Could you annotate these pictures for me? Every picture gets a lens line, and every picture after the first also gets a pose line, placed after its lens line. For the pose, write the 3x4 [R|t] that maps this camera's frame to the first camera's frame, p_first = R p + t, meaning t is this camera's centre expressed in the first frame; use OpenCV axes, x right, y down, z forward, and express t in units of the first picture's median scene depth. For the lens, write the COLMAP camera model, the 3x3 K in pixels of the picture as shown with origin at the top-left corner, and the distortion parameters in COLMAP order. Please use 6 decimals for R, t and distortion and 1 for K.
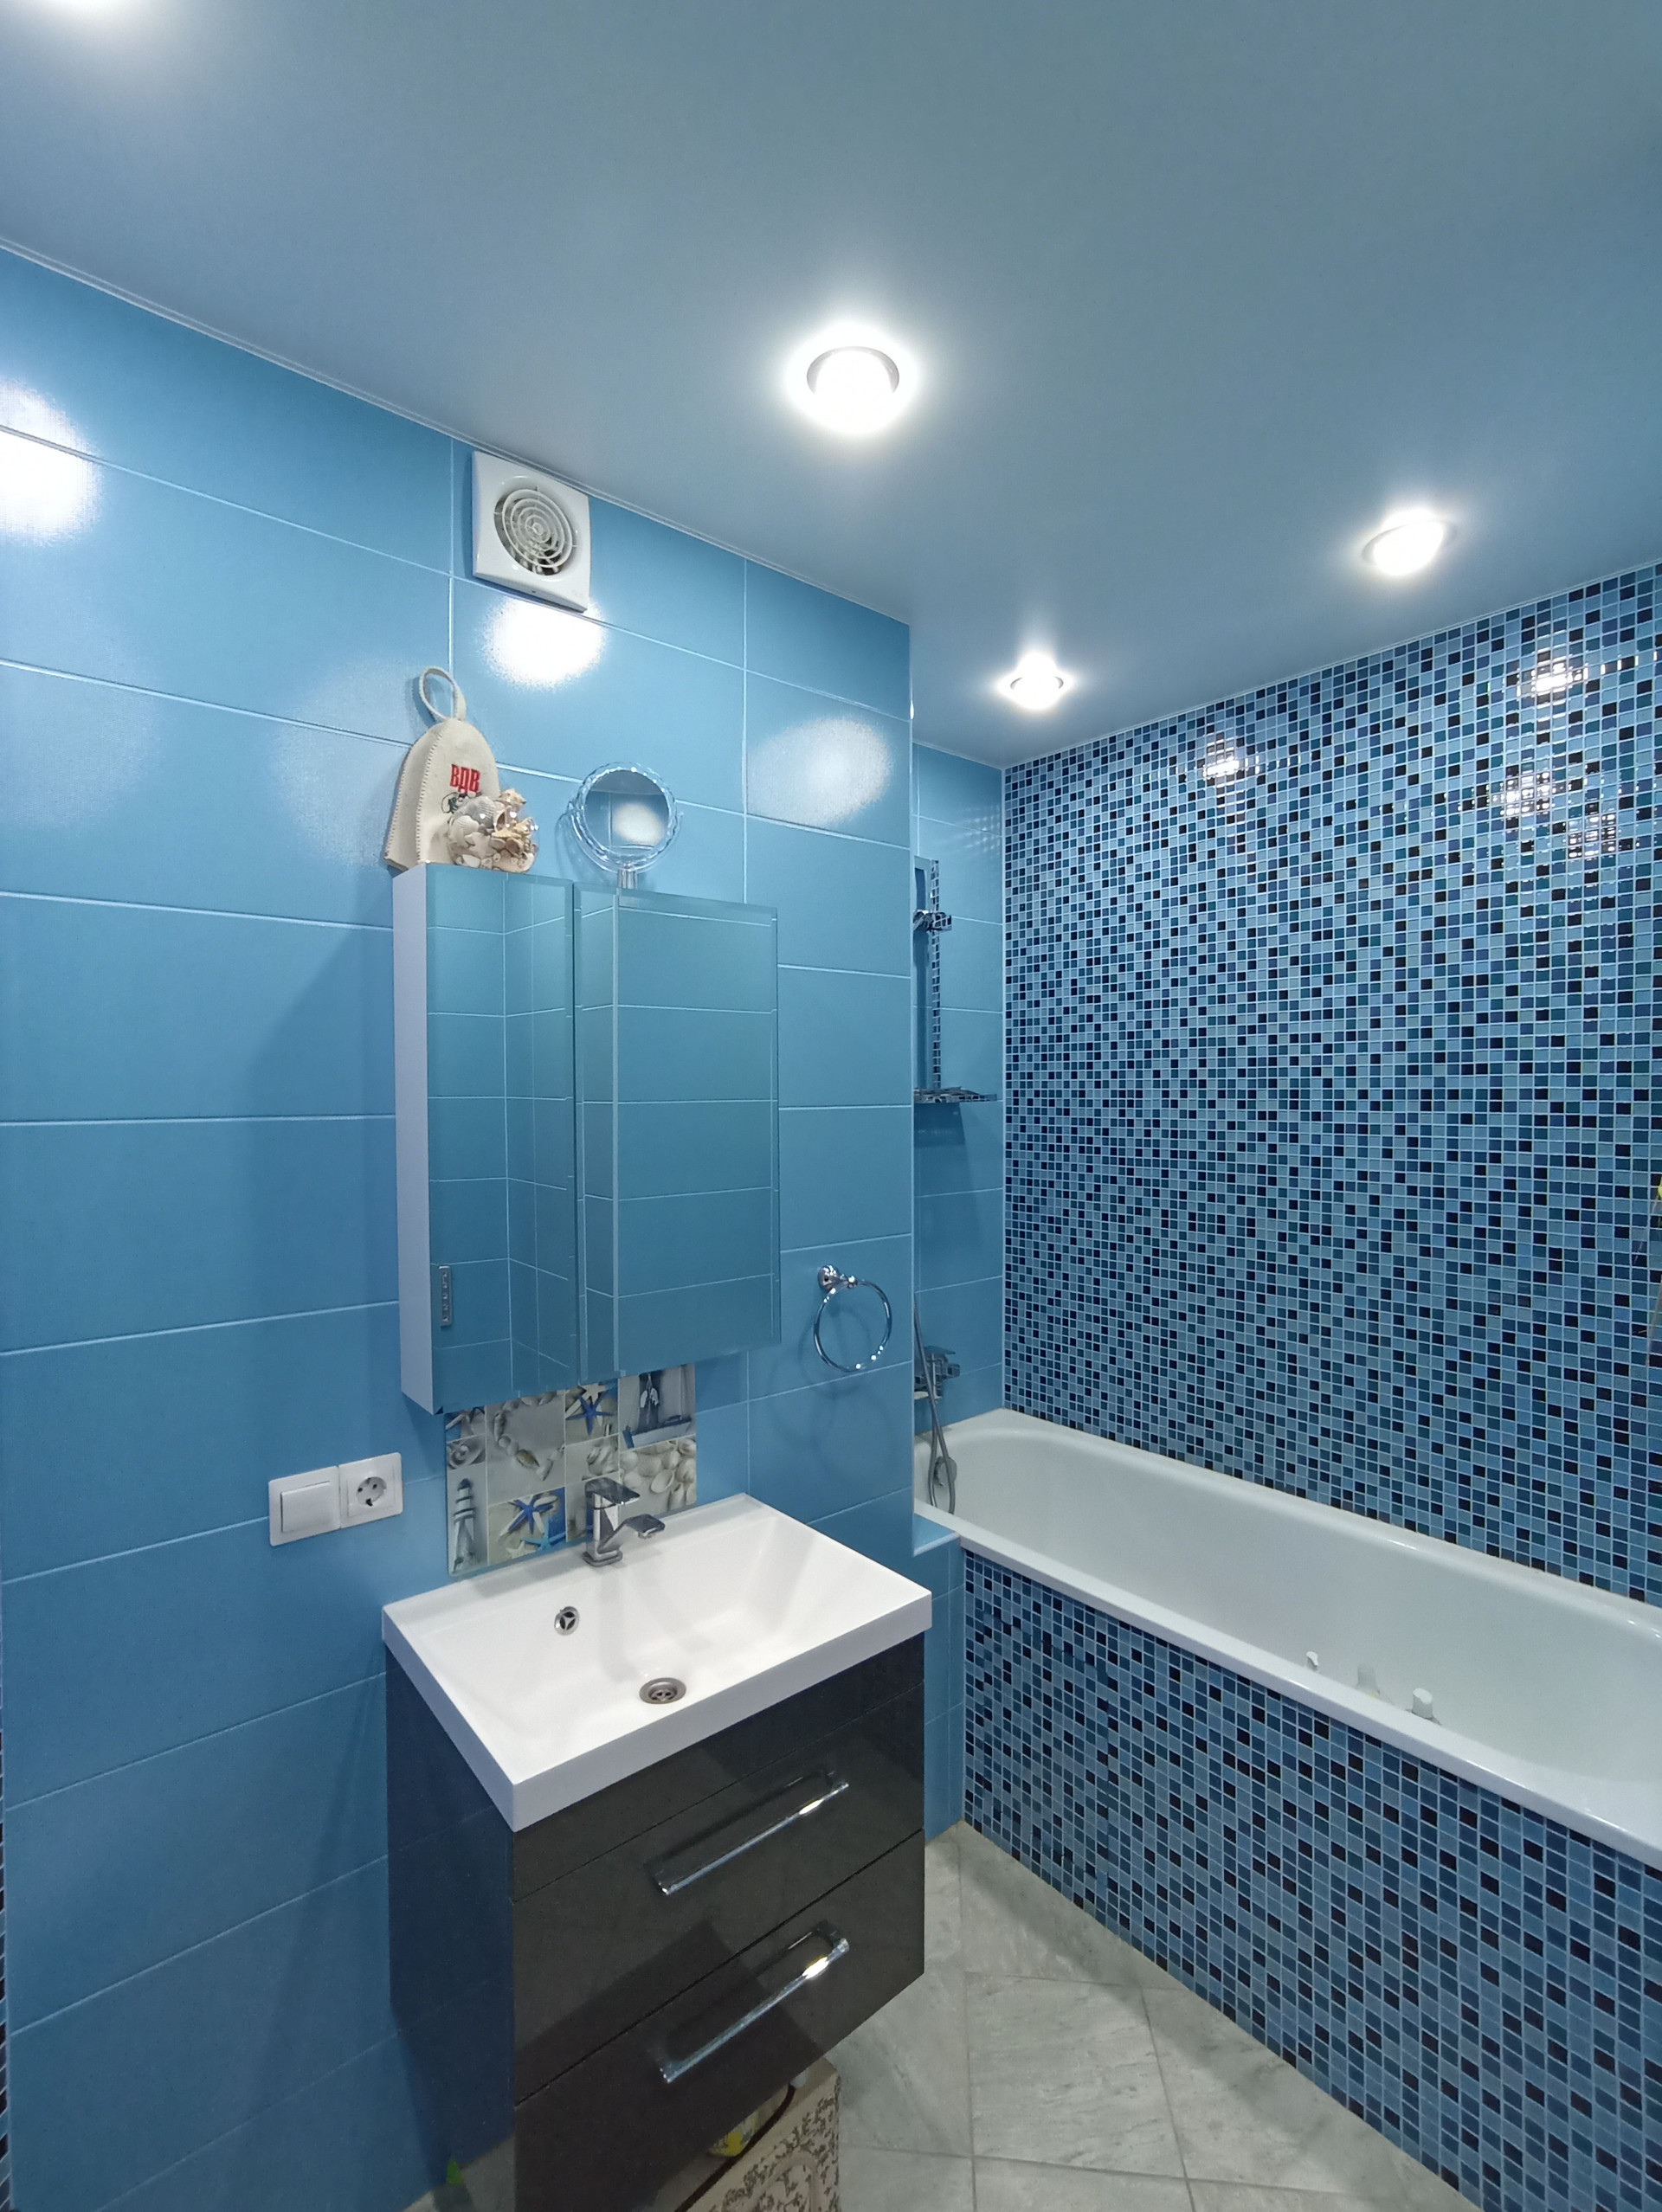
lens RADIAL K [[1003.2, 0, 827.6], [0, 1003.2, 1113.4], [0, 0, 1]] dist [-0.037013, 0.023452]
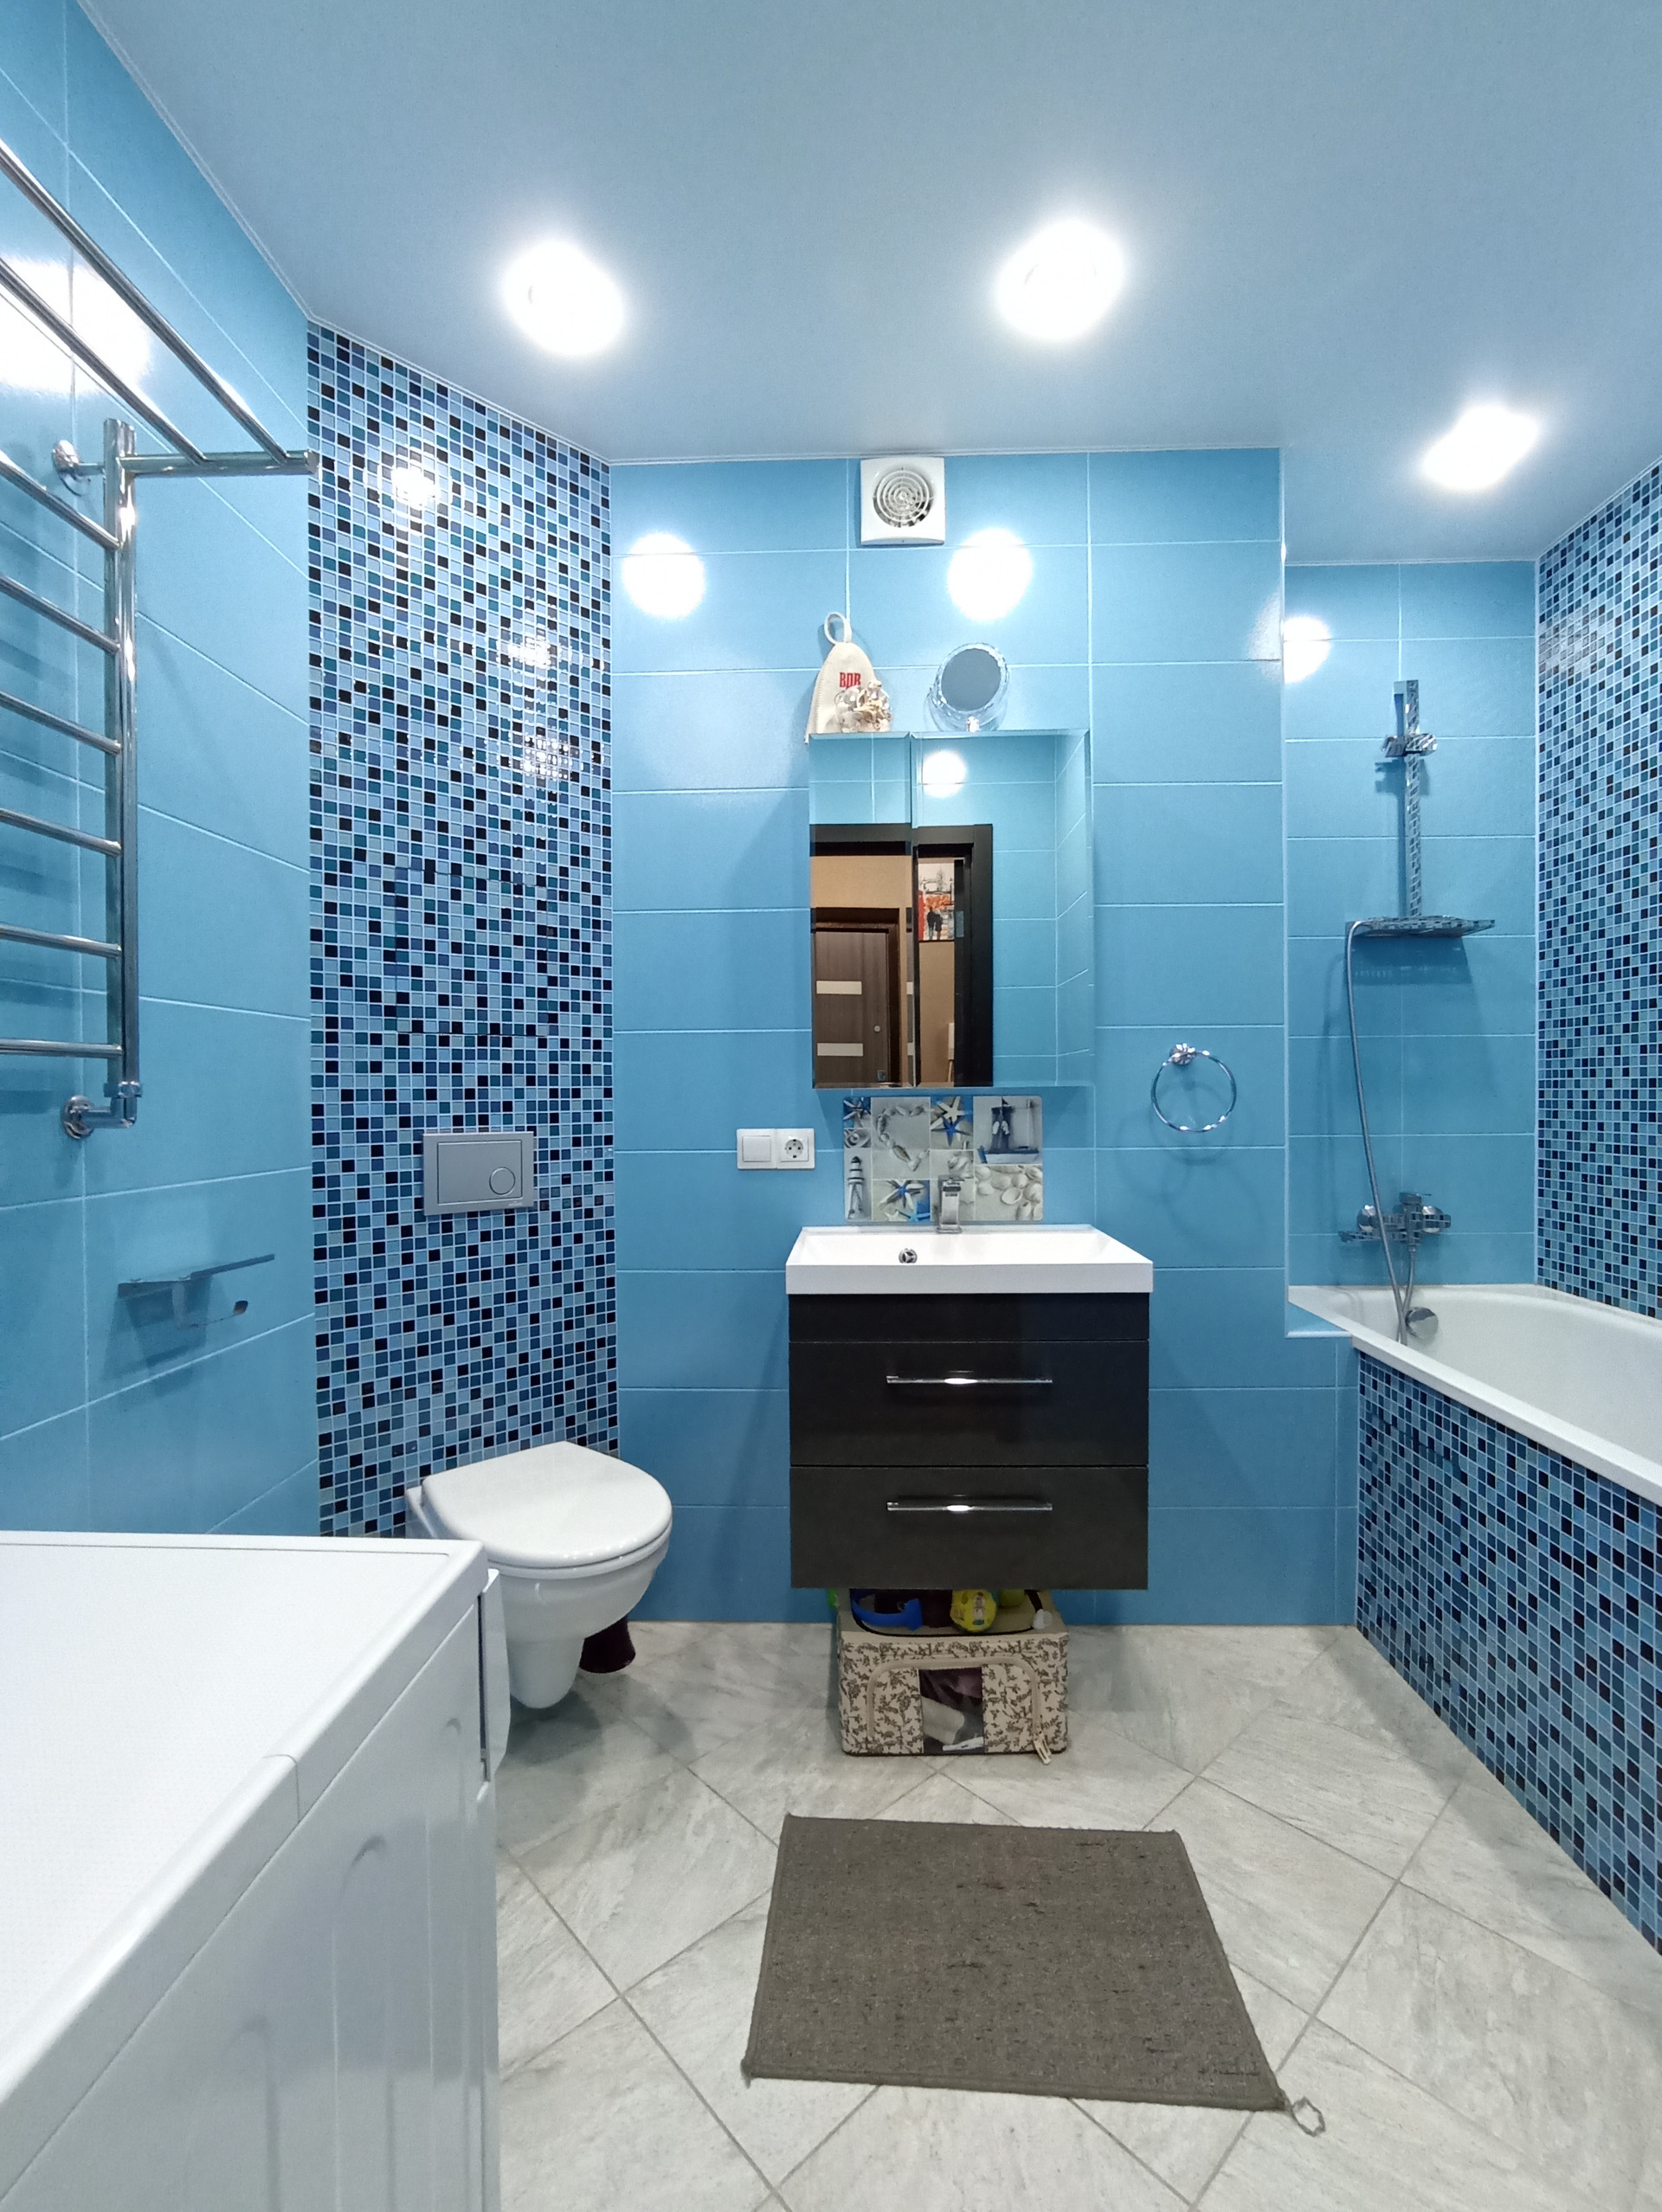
lens RADIAL K [[1003.0, 0, 831.0], [0, 1003.0, 1106.0], [0, 0, 1]] dist [-0.056941, 0.040870]
pose [[0.749562, 0.008420, -0.661881, 0.433470], [-0.008459, 0.999959, 0.003141, 0.213900], [0.661880, 0.003244, 0.749603, -0.098873]]
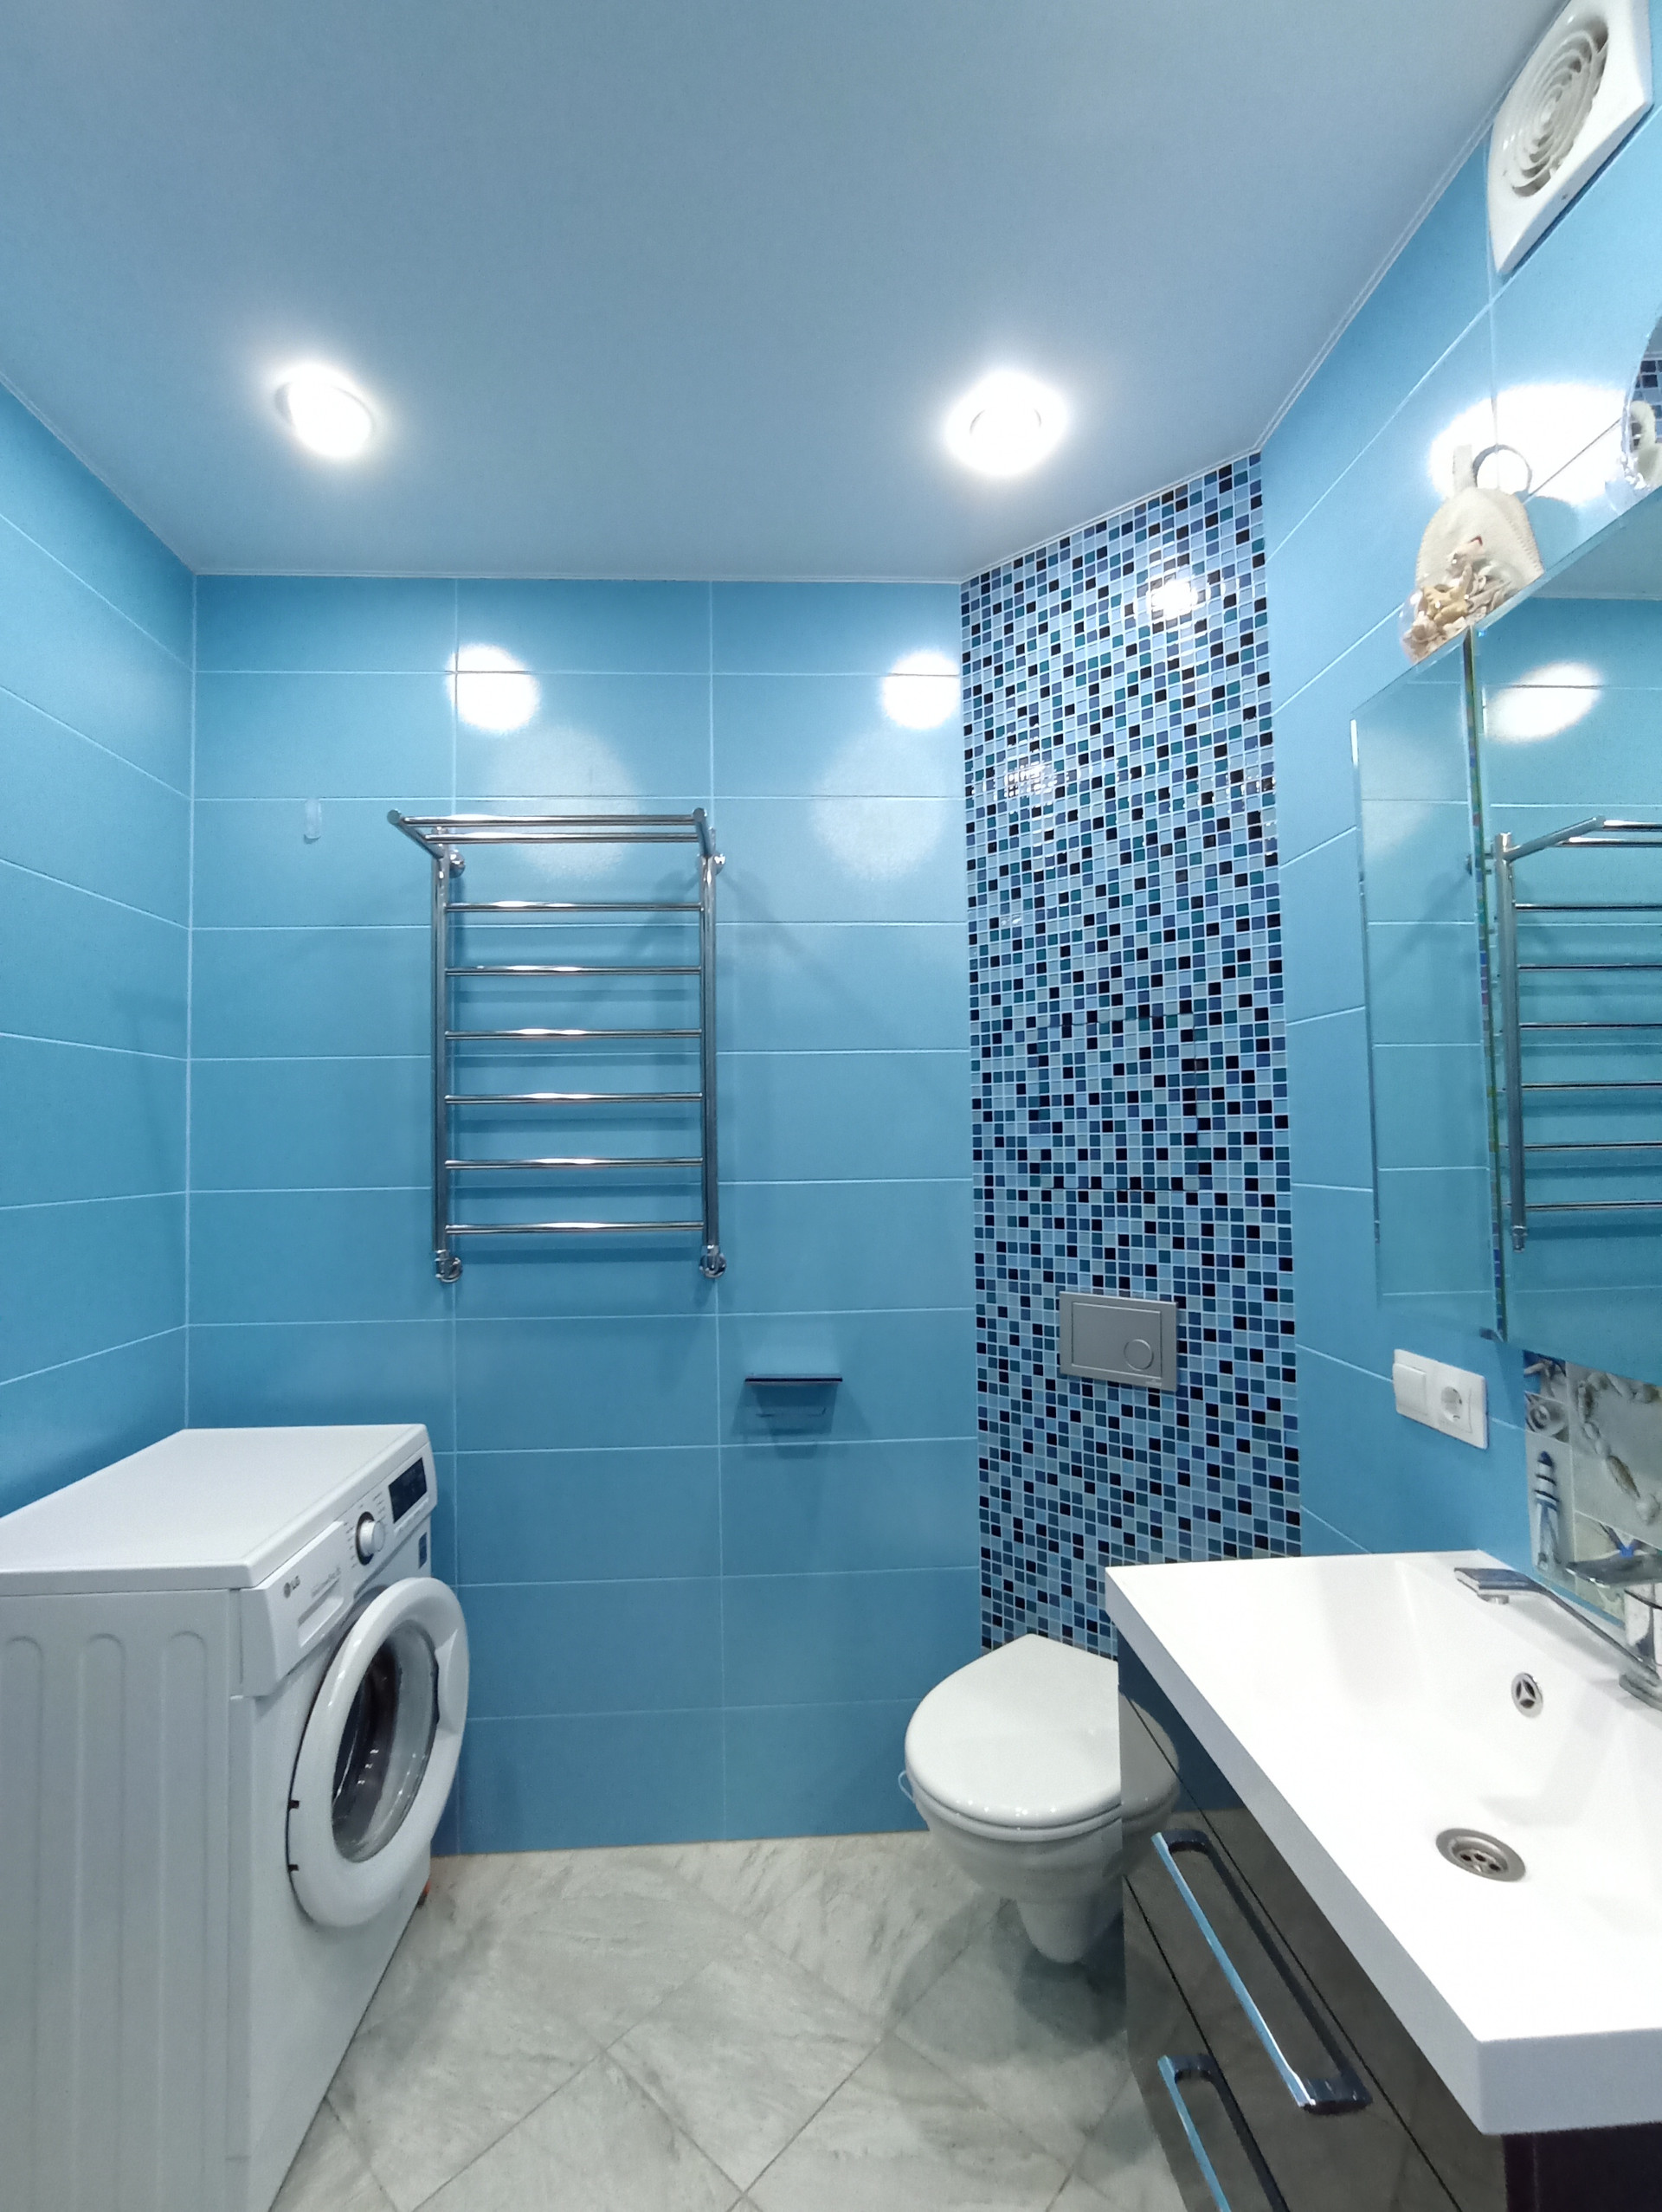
lens RADIAL K [[1003.0, 0, 831.0], [0, 1003.0, 1106.0], [0, 0, 1]] dist [-0.056941, 0.040870]
pose [[-0.586573, -0.015514, -0.809748, 0.412117], [0.001715, 0.999790, -0.020398, 0.089511], [0.809895, -0.013353, -0.586423, 0.742047]]
